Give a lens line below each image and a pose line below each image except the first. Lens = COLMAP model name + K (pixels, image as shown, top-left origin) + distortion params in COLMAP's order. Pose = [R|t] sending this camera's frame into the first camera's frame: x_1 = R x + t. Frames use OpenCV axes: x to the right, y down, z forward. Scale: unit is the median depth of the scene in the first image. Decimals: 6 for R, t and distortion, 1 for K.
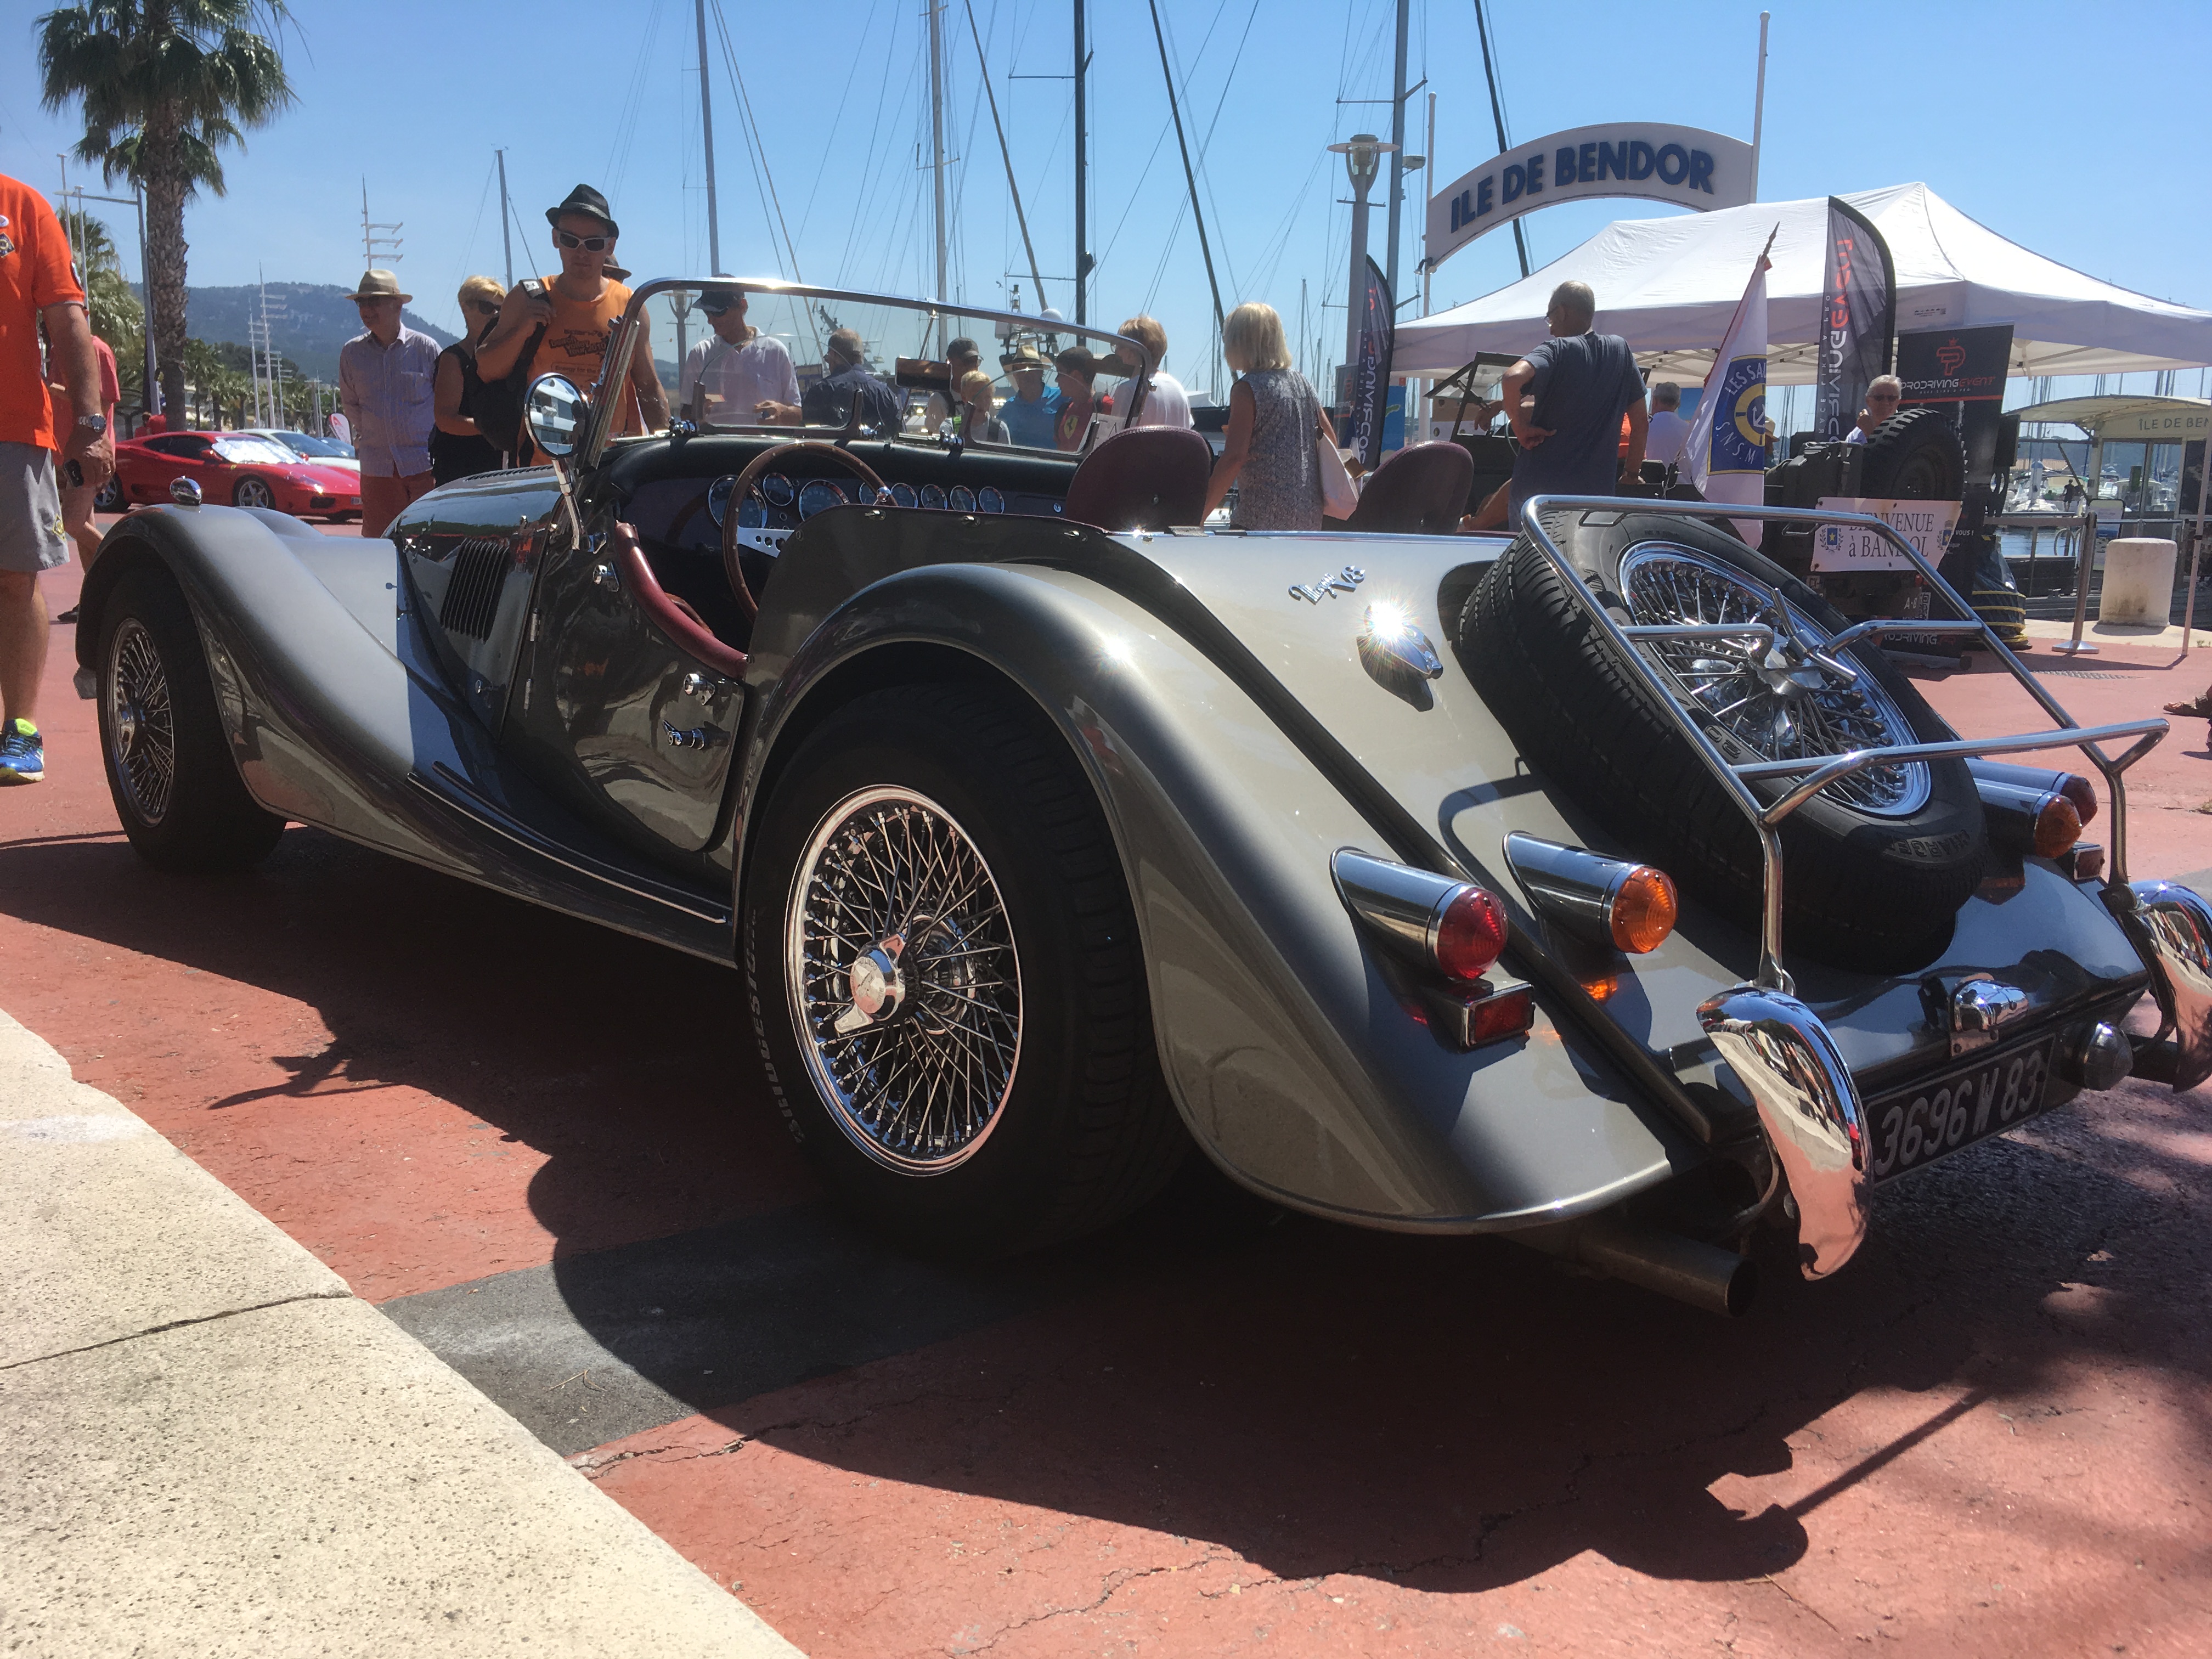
lens RADIAL K [[1910.1, 0, 1067.4], [0, 1910.1, 828.7], [0, 0, 1]] dist [0.065970, -0.099135]
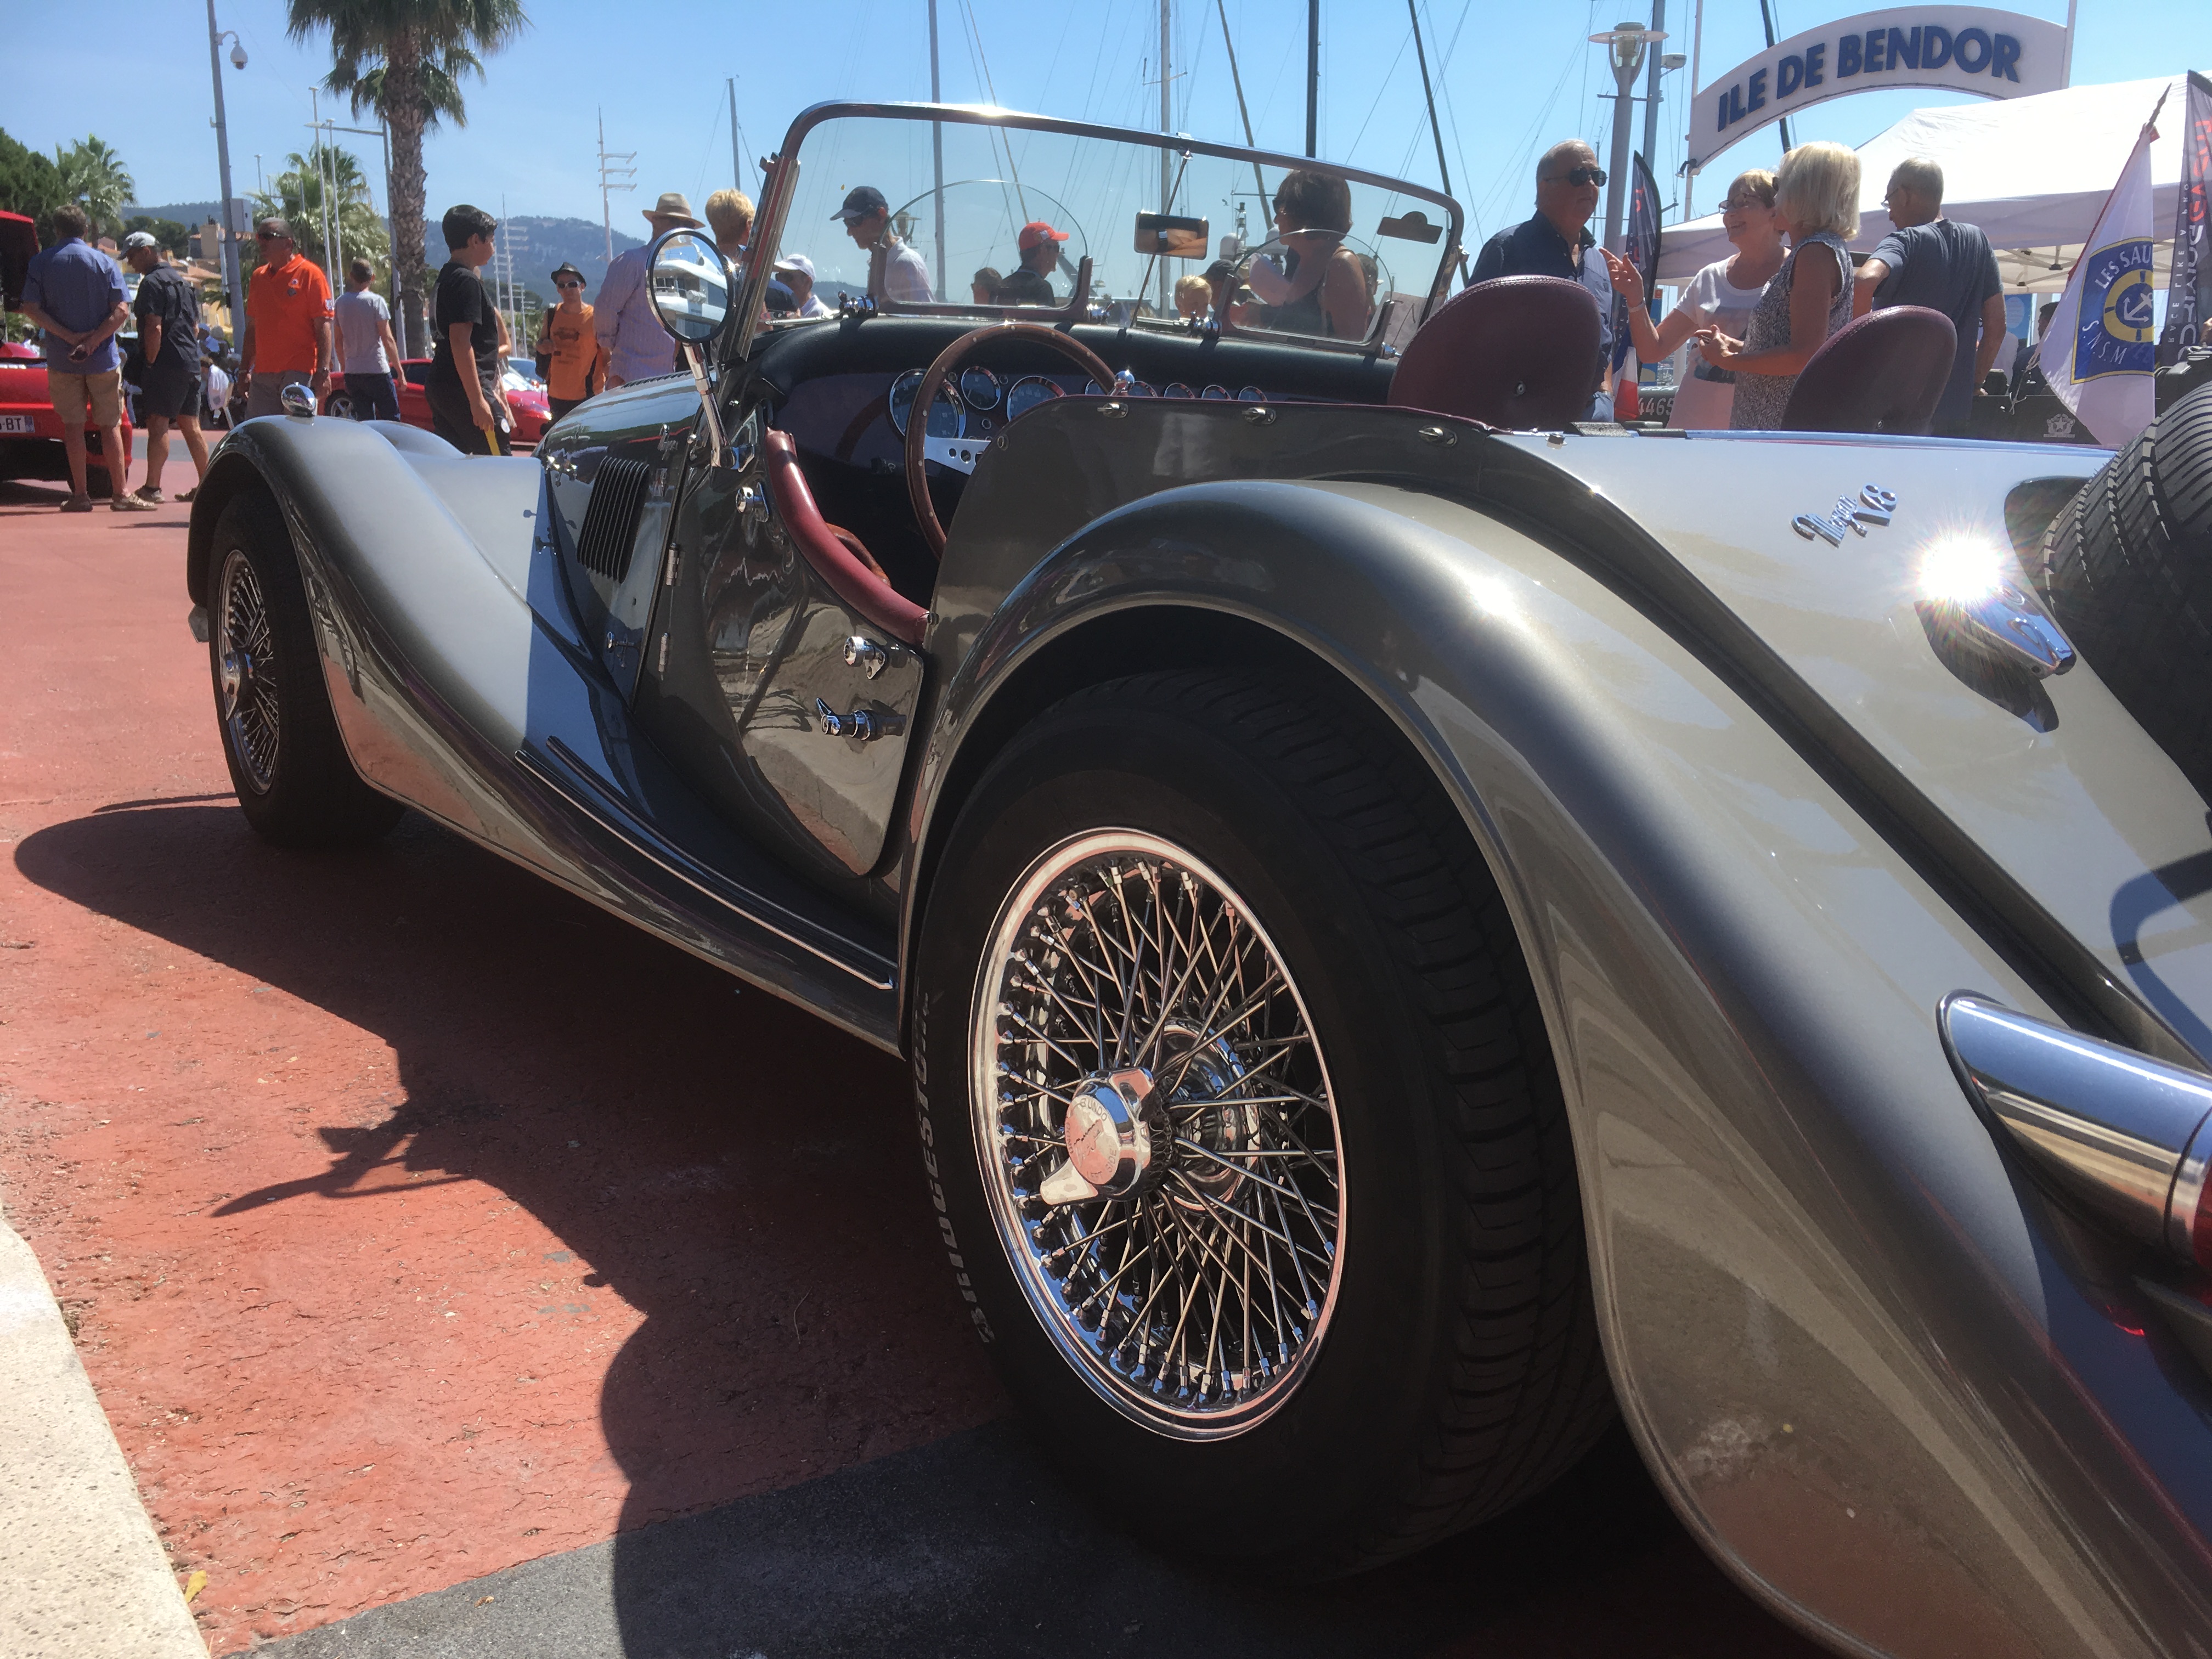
lens RADIAL K [[1910.1, 0, 1067.4], [0, 1910.1, 828.7], [0, 0, 1]] dist [0.065970, -0.099135]
pose [[0.993728, 0.020706, -0.109889, -0.032522], [-0.016619, 0.999140, 0.037982, -0.034821], [0.110581, -0.035917, 0.993218, 0.268202]]
